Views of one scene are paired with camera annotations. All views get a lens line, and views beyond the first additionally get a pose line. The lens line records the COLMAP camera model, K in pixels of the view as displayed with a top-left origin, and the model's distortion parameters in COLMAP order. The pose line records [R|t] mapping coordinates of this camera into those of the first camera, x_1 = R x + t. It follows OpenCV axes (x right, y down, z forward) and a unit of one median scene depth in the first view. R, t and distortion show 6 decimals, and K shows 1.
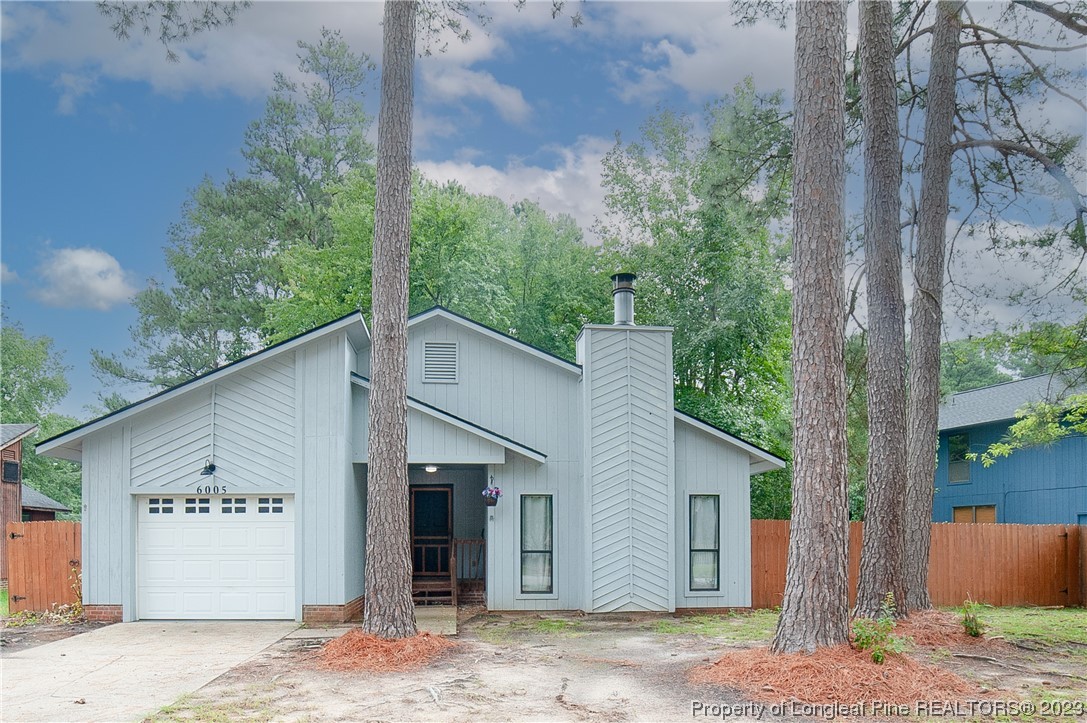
lens RADIAL K [[440.2, 0, 544.1], [0, 440.2, 427.1], [0, 0, 1]] dist [-0.011375, -0.000178]
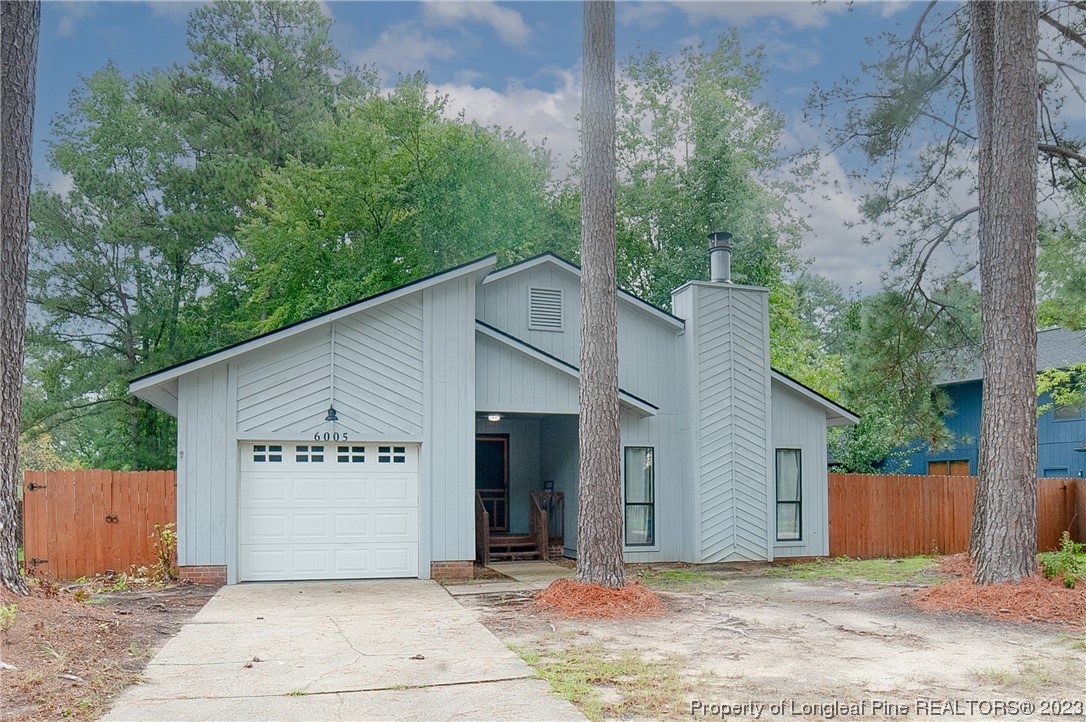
lens RADIAL K [[476.2, 0, 566.3], [0, 476.2, 364.9], [0, 0, 1]] dist [-0.013009, -0.000032]
pose [[0.988164, 0.040561, 0.147940, -0.383356], [-0.038322, 0.999104, -0.017953, -0.006791], [-0.148535, 0.012072, 0.988833, -0.050113]]
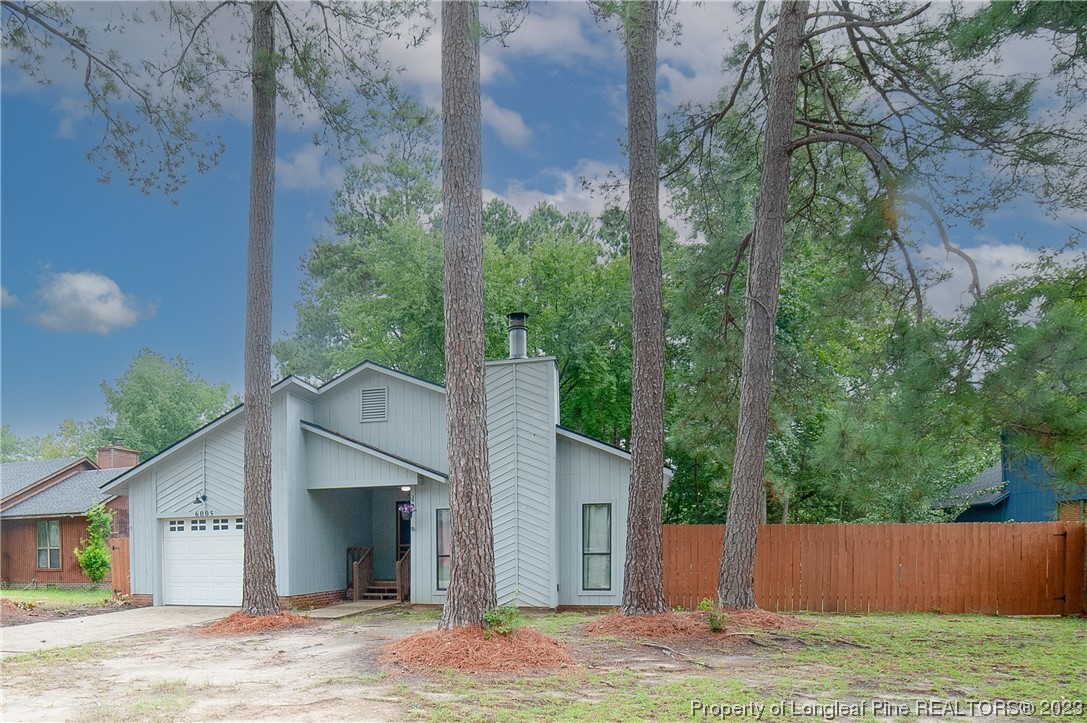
lens RADIAL K [[422.8, 0, 545.1], [0, 422.8, 441.2], [0, 0, 1]] dist [-0.006798, -0.000020]
pose [[0.975496, -0.064848, -0.210242, 0.540724], [0.066303, 0.997800, -0.000126, -0.013739], [0.209788, -0.013817, 0.977649, -0.075647]]
